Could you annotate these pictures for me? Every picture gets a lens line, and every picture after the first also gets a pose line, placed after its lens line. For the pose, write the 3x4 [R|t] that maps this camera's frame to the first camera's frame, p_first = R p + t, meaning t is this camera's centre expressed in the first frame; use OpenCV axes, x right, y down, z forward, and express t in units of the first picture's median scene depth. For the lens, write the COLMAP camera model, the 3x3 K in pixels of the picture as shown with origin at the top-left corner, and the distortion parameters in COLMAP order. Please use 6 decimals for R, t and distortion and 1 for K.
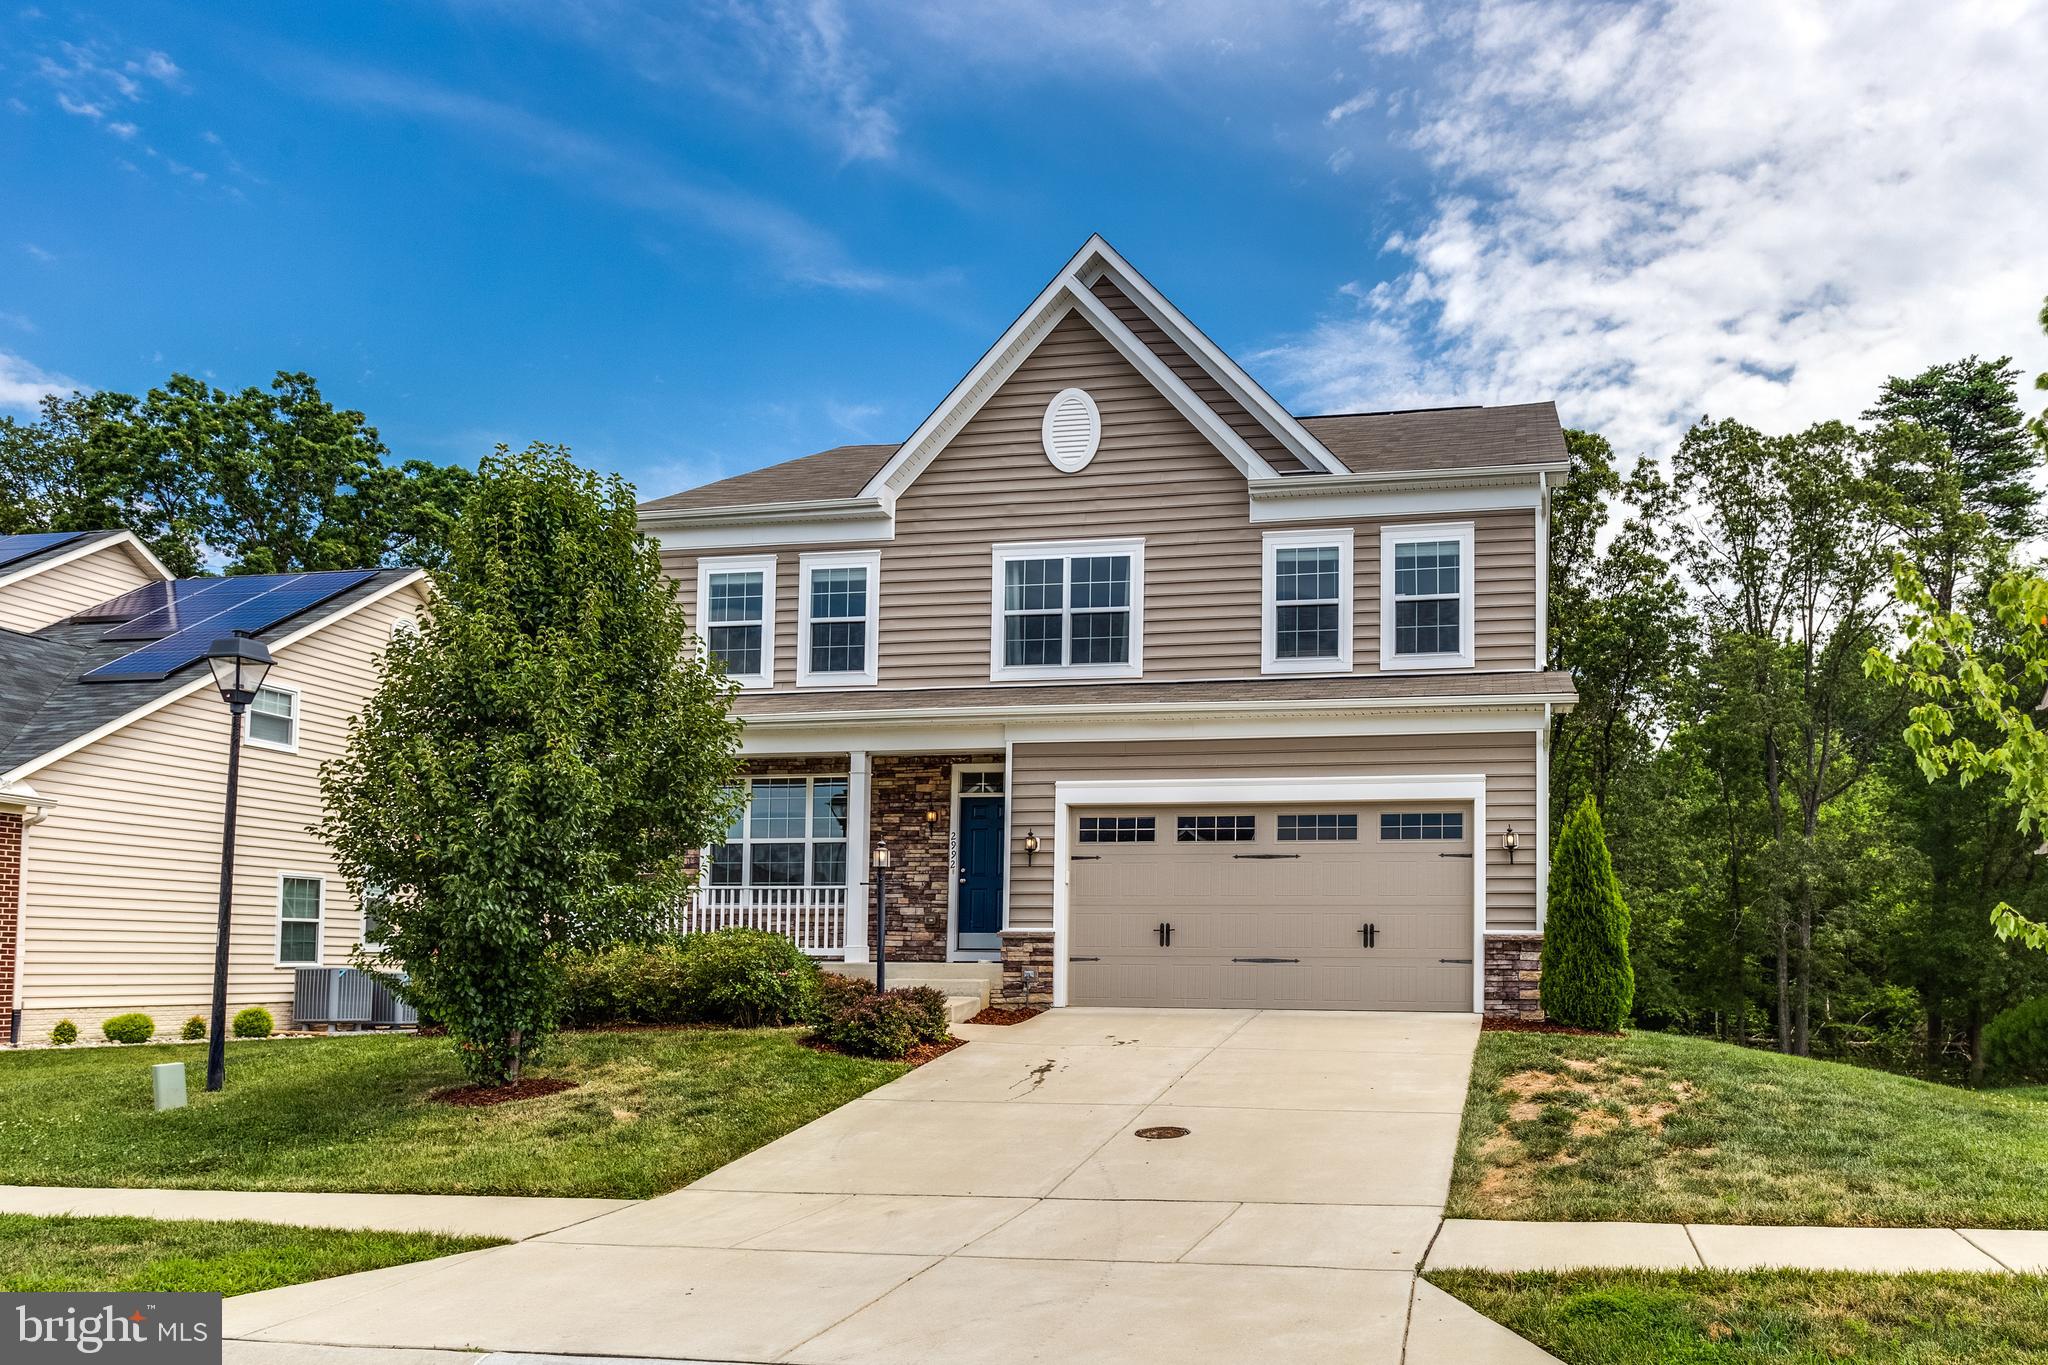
lens RADIAL K [[2118.5, 0, 1029.2], [0, 2118.5, 694.3], [0, 0, 1]] dist [0.000864, 0.000000]
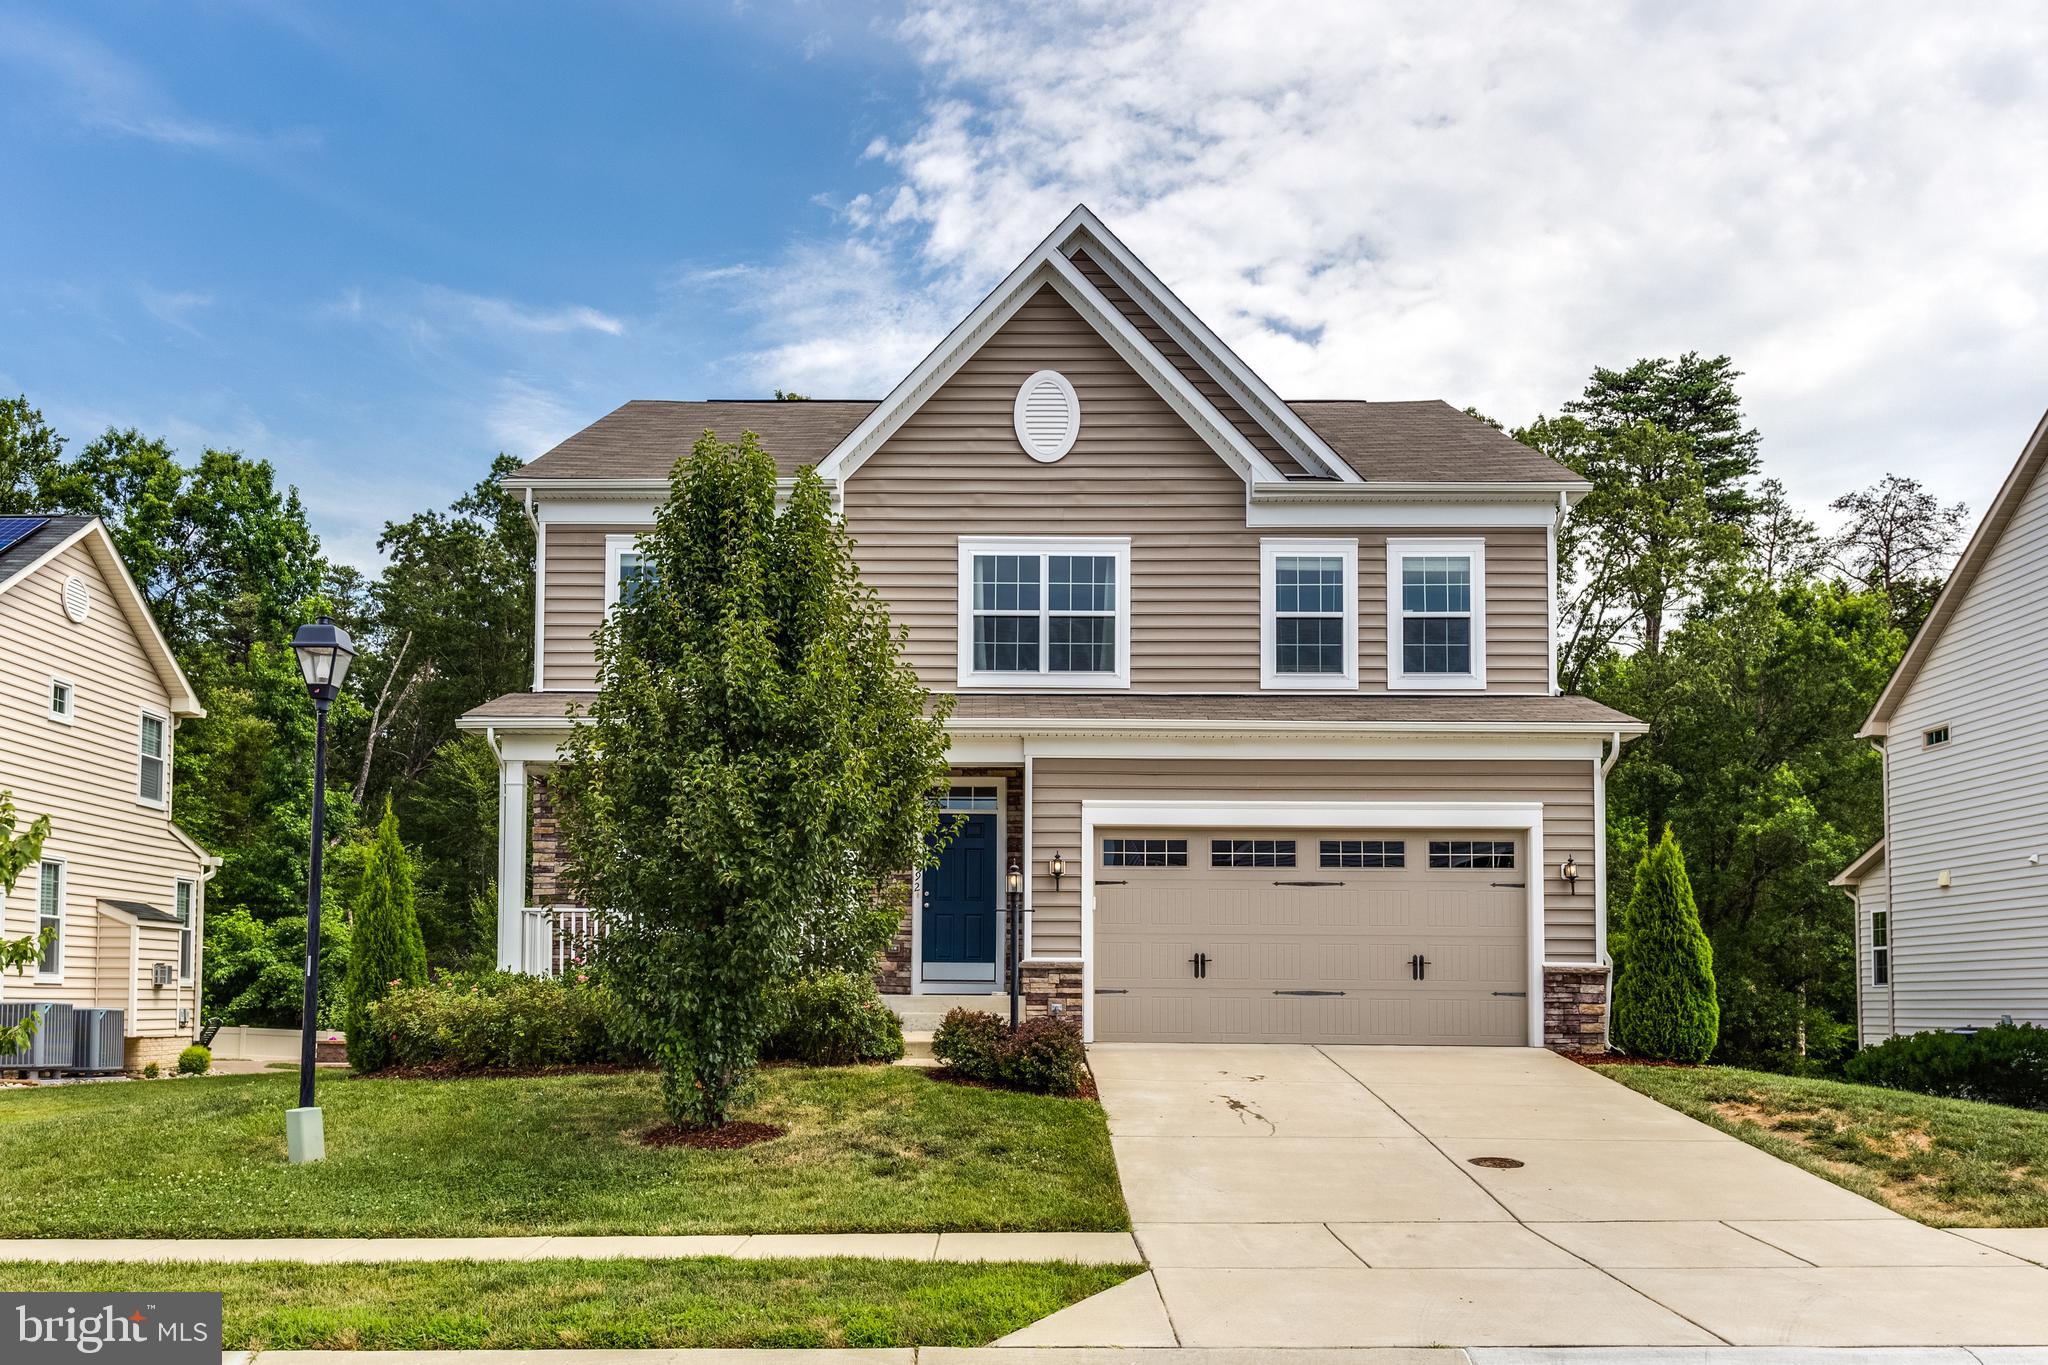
lens RADIAL K [[2522.3, 0, 1018.4], [0, 2522.3, 685.5], [0, 0, 1]] dist [0.031417, 0.000000]
pose [[0.972356, 0.028843, 0.231714, -0.243405], [-0.029653, 0.999560, 0.000012, -0.007587], [-0.231612, -0.006882, 0.972784, -0.063577]]
